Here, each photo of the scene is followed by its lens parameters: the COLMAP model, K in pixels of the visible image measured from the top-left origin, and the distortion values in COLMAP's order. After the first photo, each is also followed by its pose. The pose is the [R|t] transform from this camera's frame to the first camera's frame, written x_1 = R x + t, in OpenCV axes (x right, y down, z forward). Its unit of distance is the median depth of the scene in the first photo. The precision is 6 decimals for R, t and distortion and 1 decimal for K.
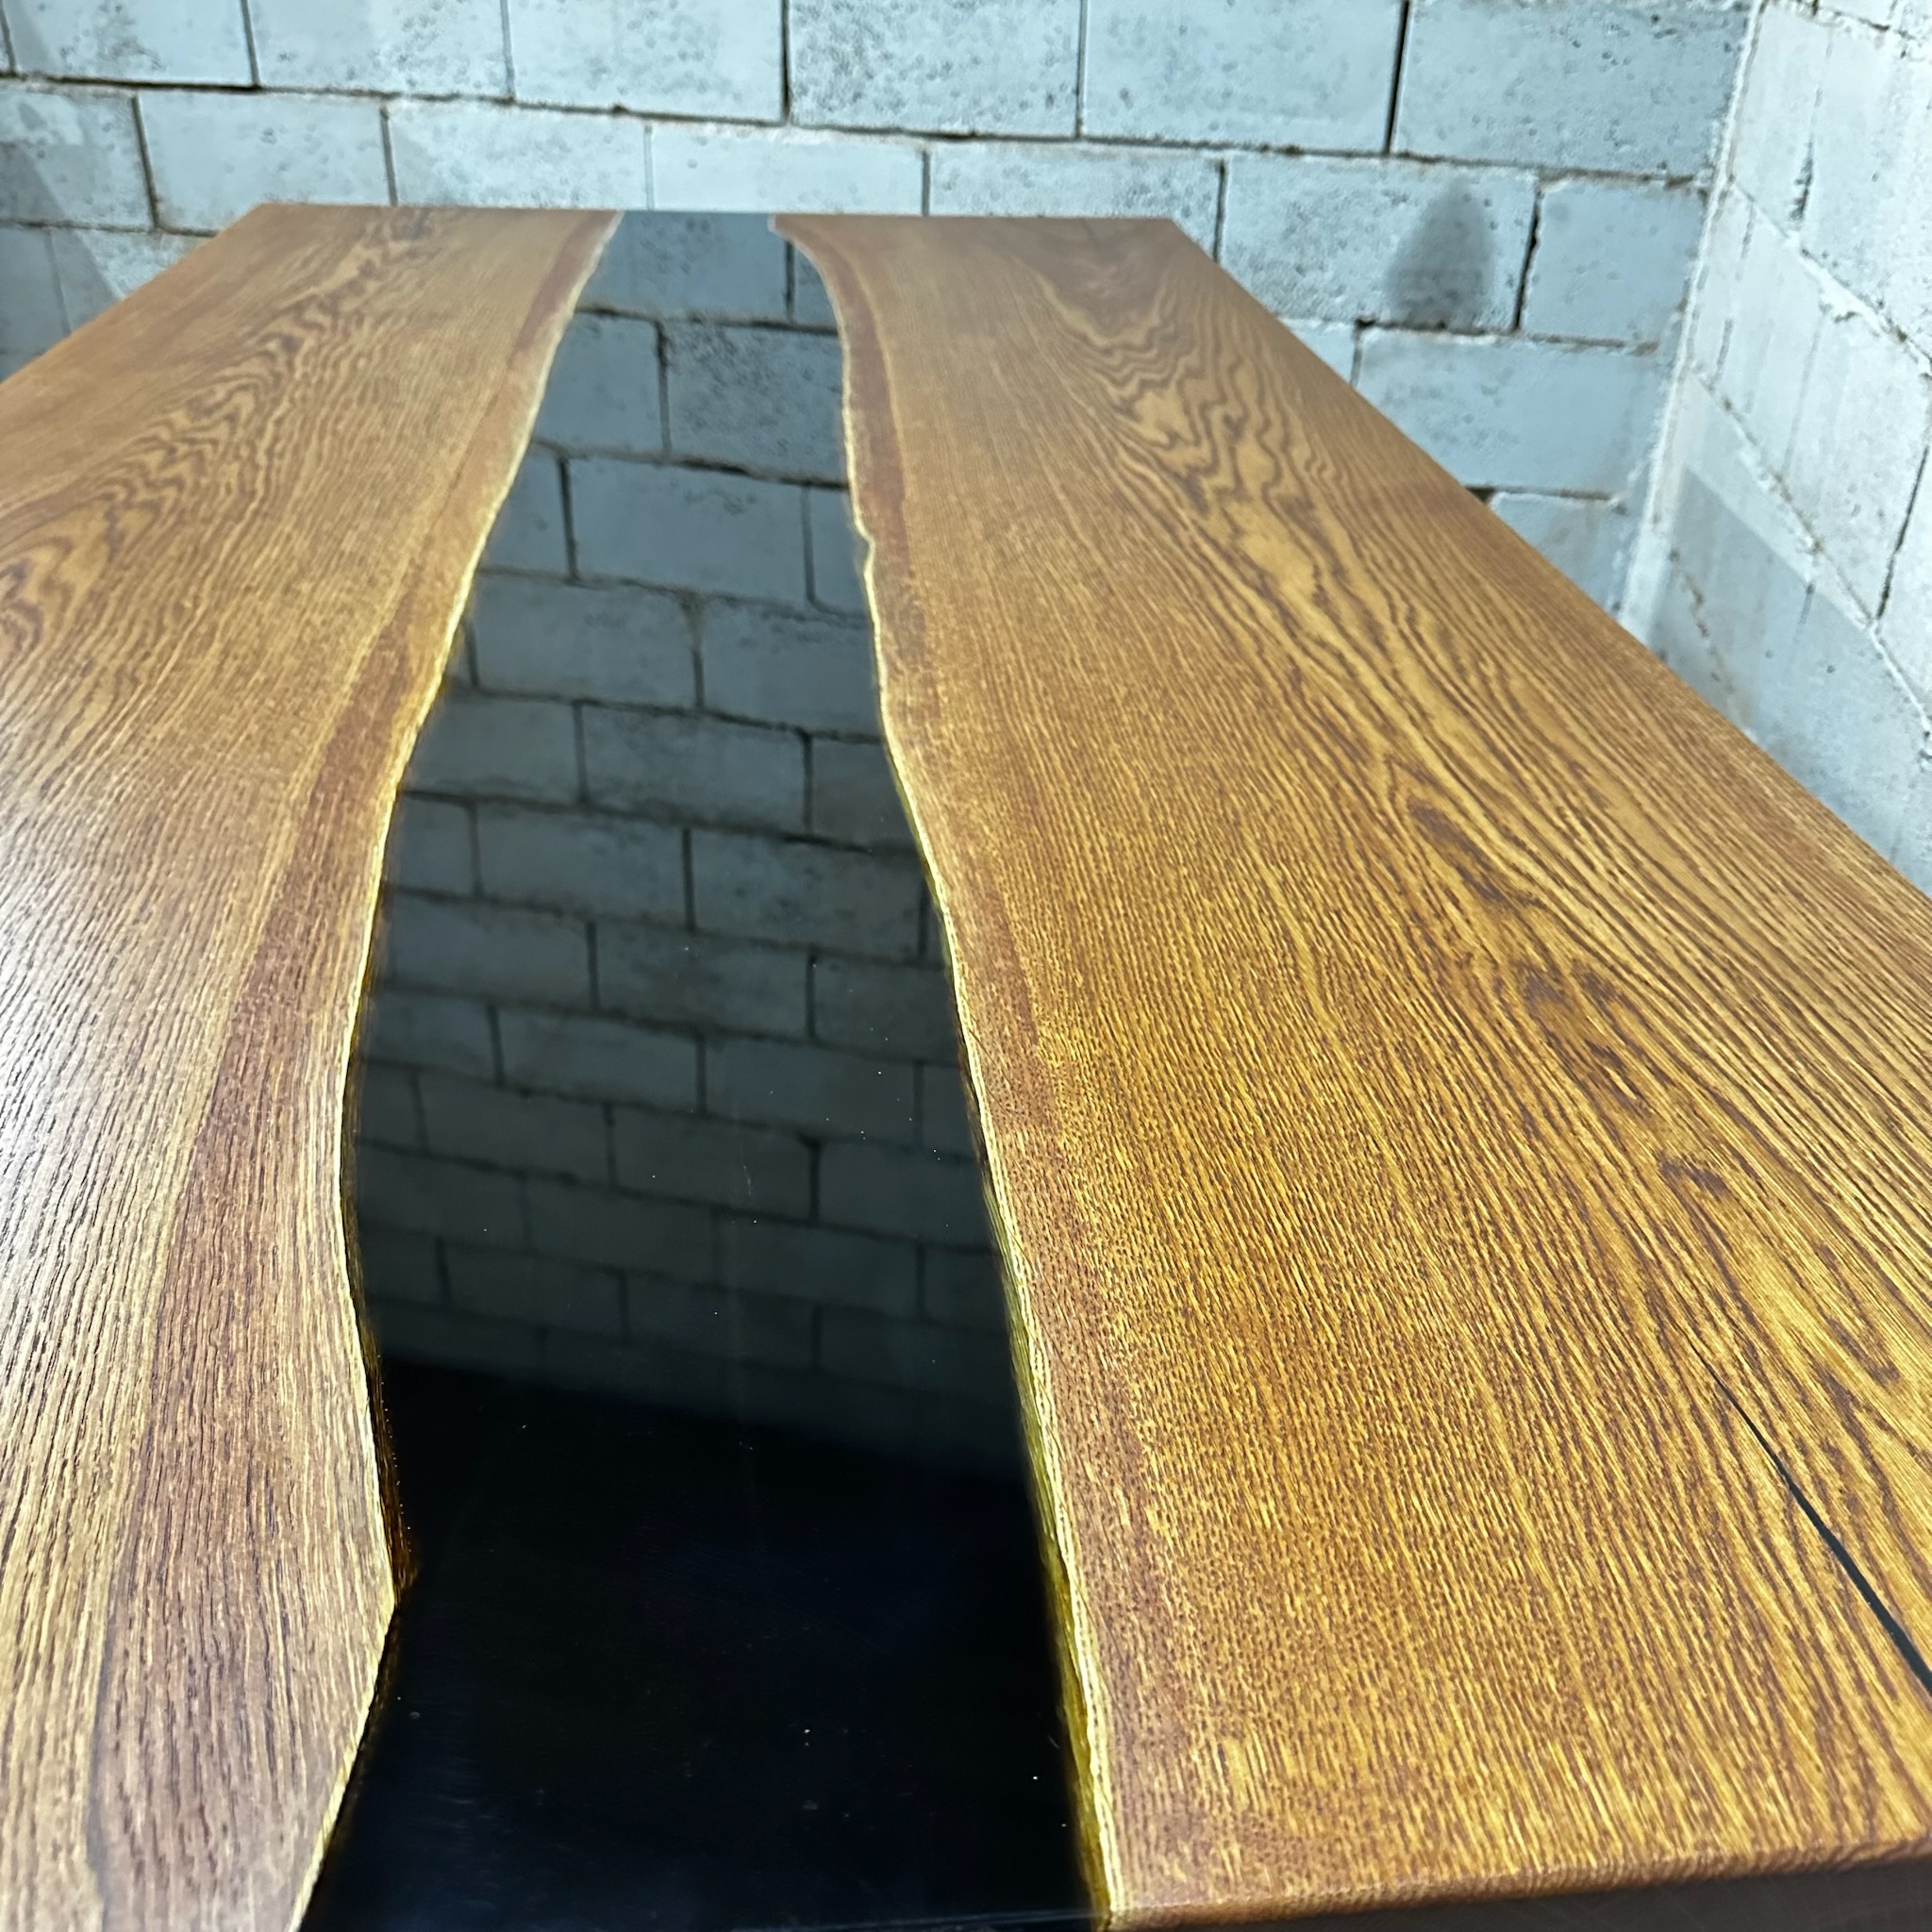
lens RADIAL K [[1841.2, 0, 972.4], [0, 1841.2, 936.4], [0, 0, 1]] dist [0.018063, 0.000000]
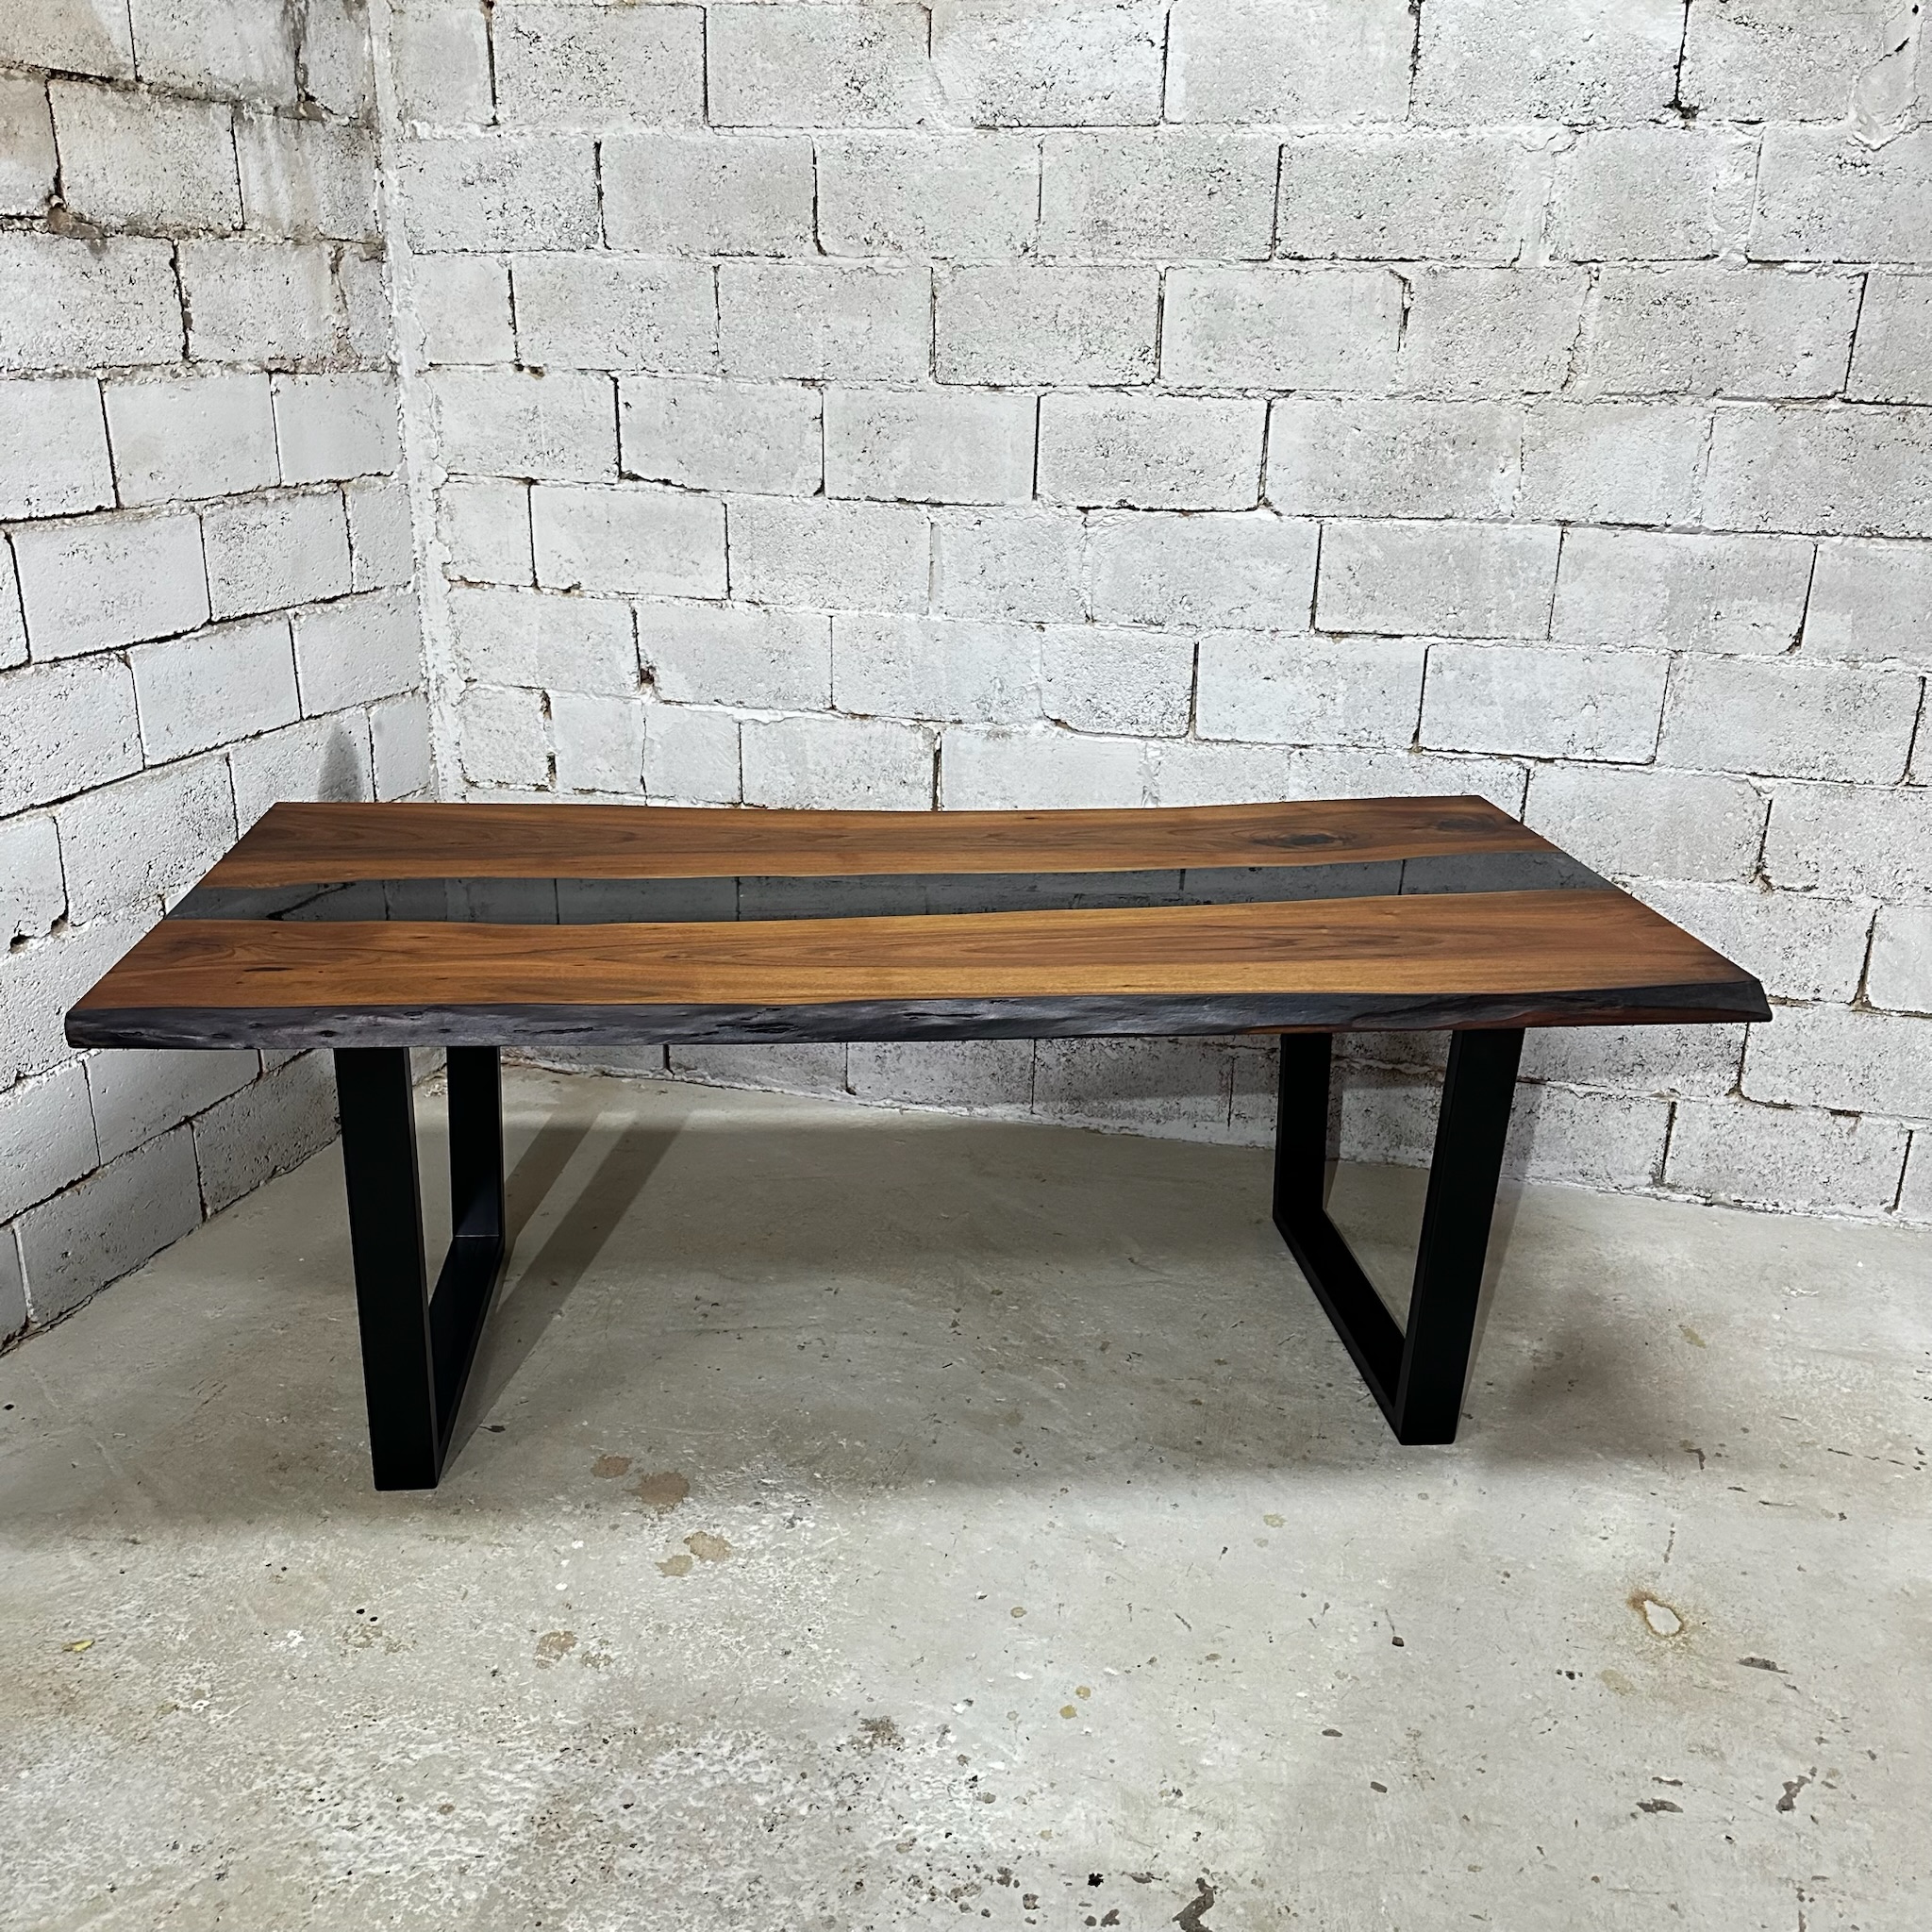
lens RADIAL K [[1841.2, 0, 971.7], [0, 1841.2, 967.0], [0, 0, 1]] dist [0.018063, 0.000000]
pose [[0.056894, -0.358200, 0.931910, -1.935841], [0.484991, 0.825804, 0.287806, -0.722885], [-0.872667, 0.435593, 0.220707, 0.543991]]
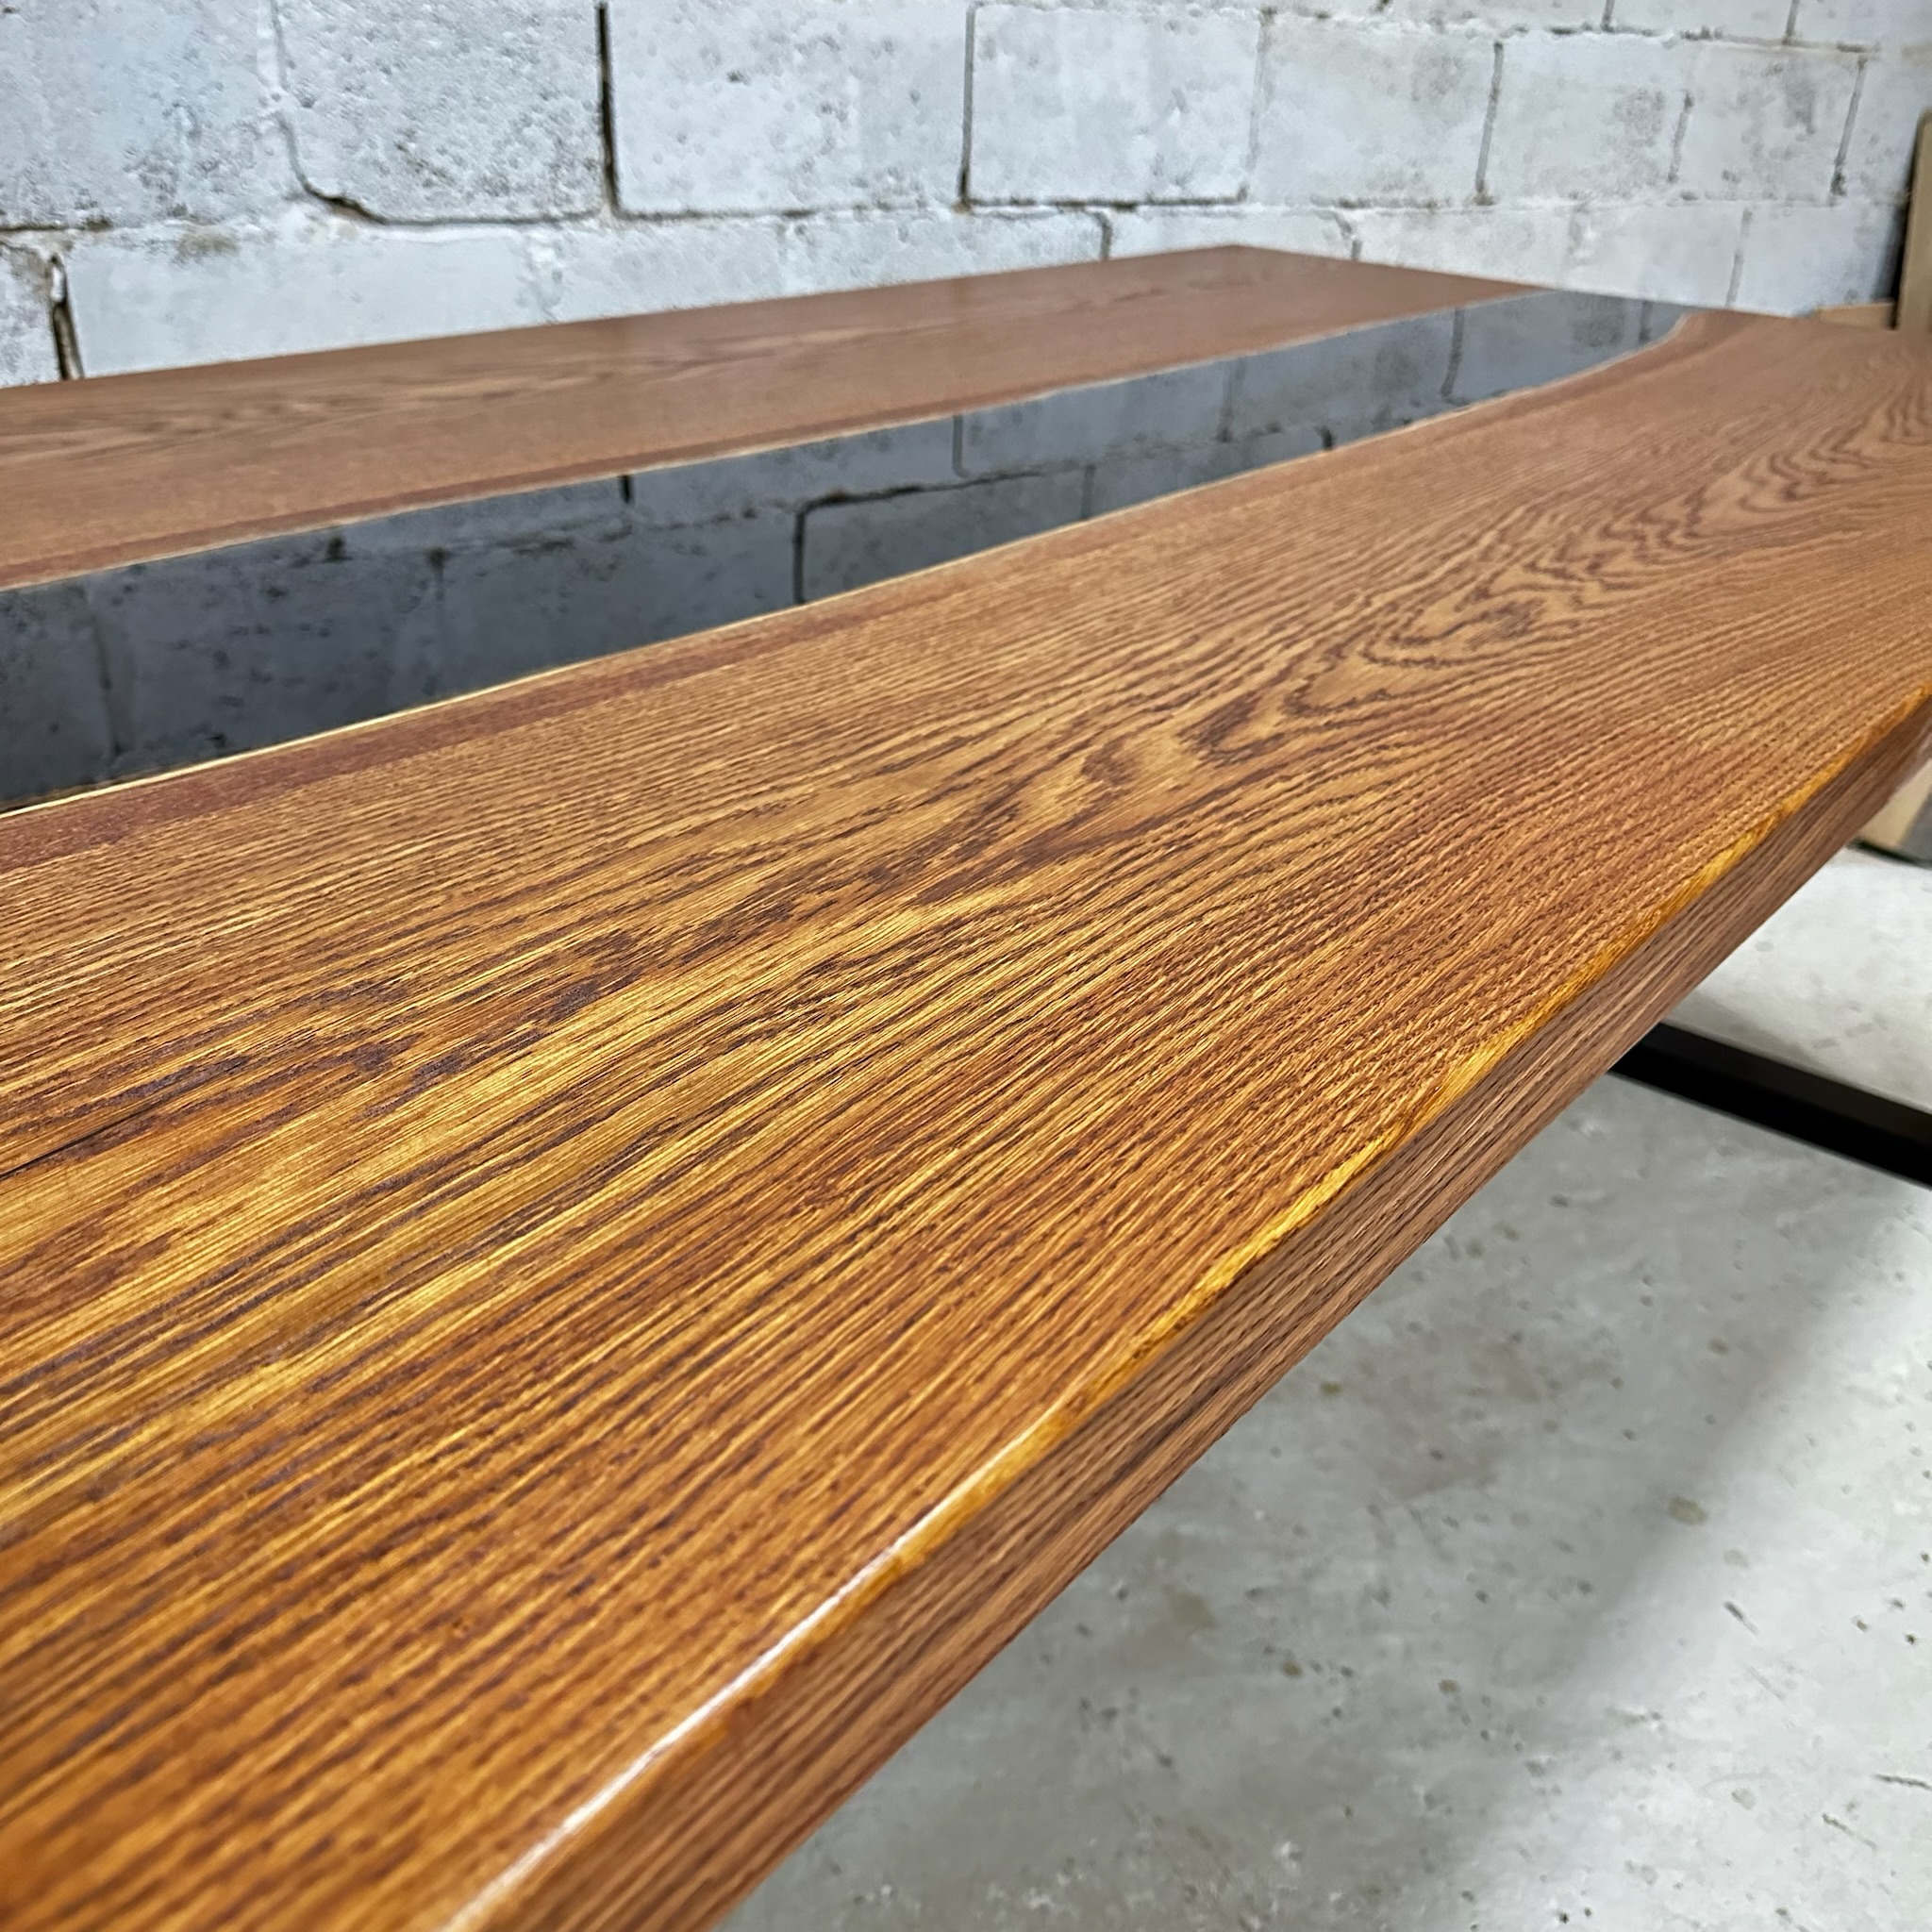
lens RADIAL K [[1841.2, 0, 977.5], [0, 1841.2, 954.4], [0, 0, 1]] dist [0.018063, 0.000000]
pose [[-0.710623, -0.367544, 0.599939, -0.646596], [0.298941, 0.614175, 0.730358, -0.661584], [-0.636906, 0.698356, -0.326573, 1.290038]]
